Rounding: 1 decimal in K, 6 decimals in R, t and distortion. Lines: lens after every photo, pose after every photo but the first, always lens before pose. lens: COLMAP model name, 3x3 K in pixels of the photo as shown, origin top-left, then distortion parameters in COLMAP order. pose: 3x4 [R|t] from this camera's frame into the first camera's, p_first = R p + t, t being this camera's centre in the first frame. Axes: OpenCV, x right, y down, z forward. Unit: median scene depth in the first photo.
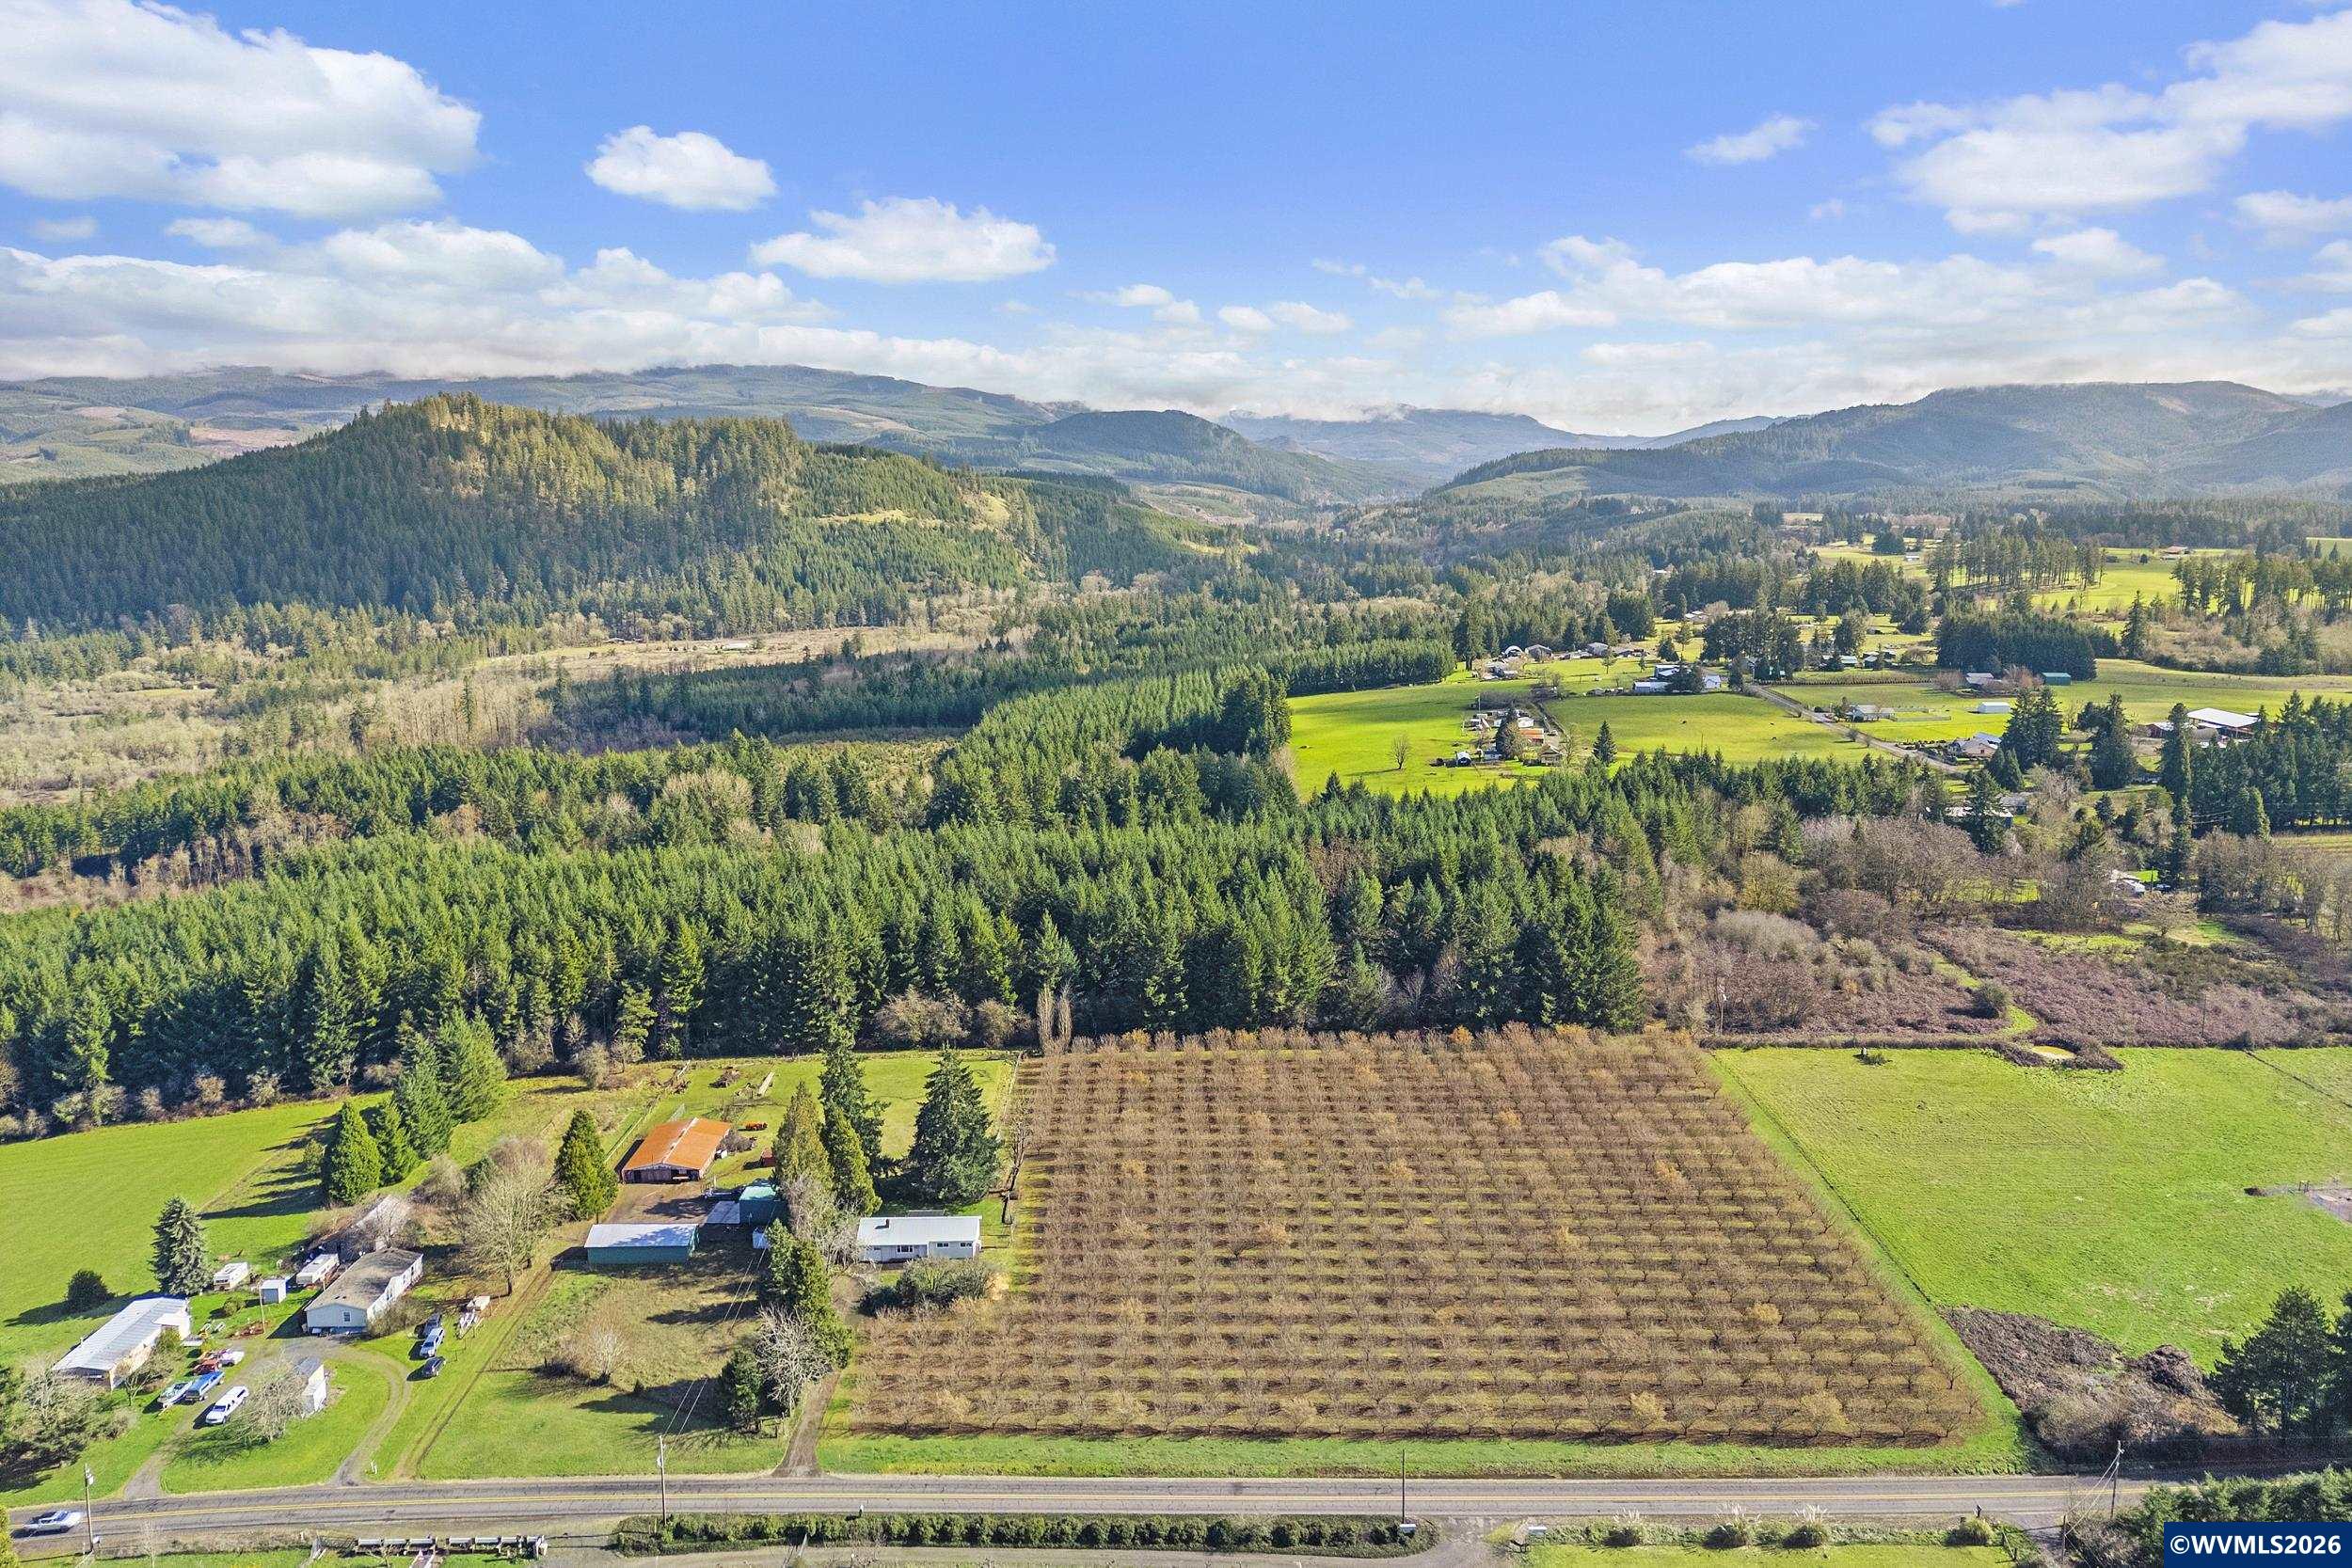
lens RADIAL K [[1692.4, 0, 1176.0], [0, 1692.4, 784.0], [0, 0, 1]] dist [0.077222, -0.075207]
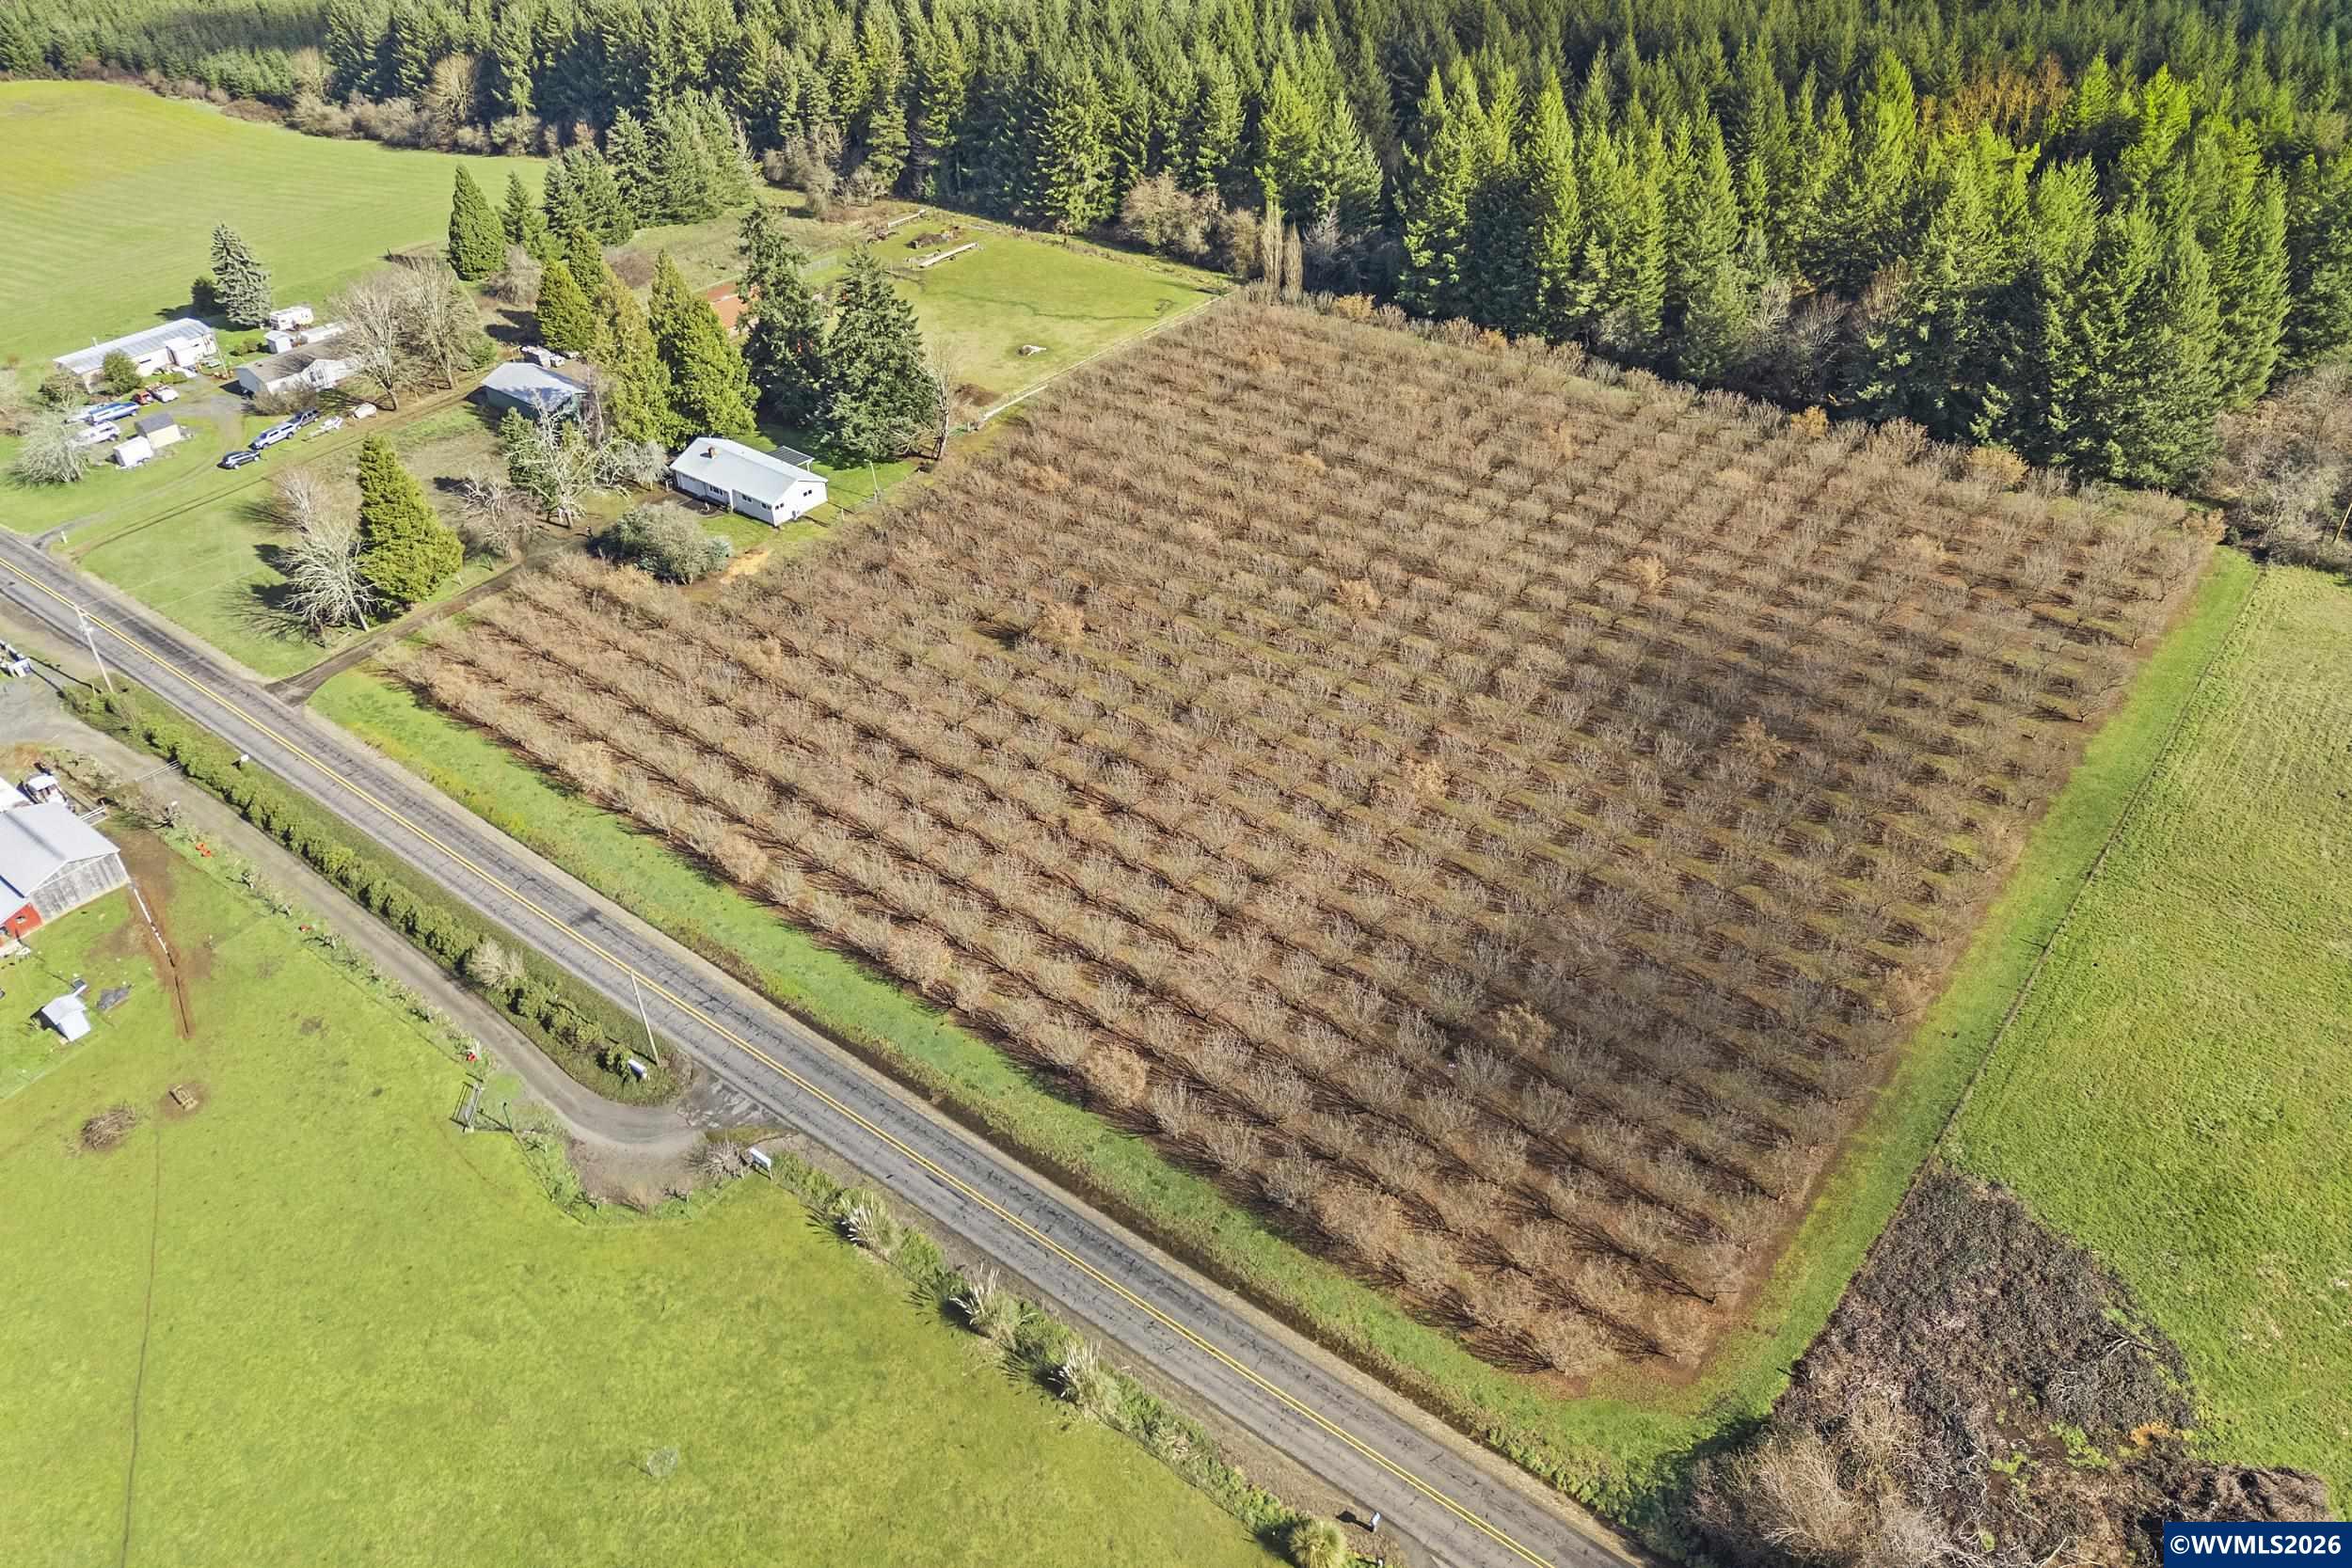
lens RADIAL K [[1692.4, 0, 1176.0], [0, 1692.4, 784.0], [0, 0, 1]] dist [0.077222, -0.075207]
pose [[0.783302, 0.369154, -0.500163, 0.336829], [-0.099657, 0.868749, 0.485123, -0.012872], [0.613601, -0.330153, 0.717281, 0.373122]]
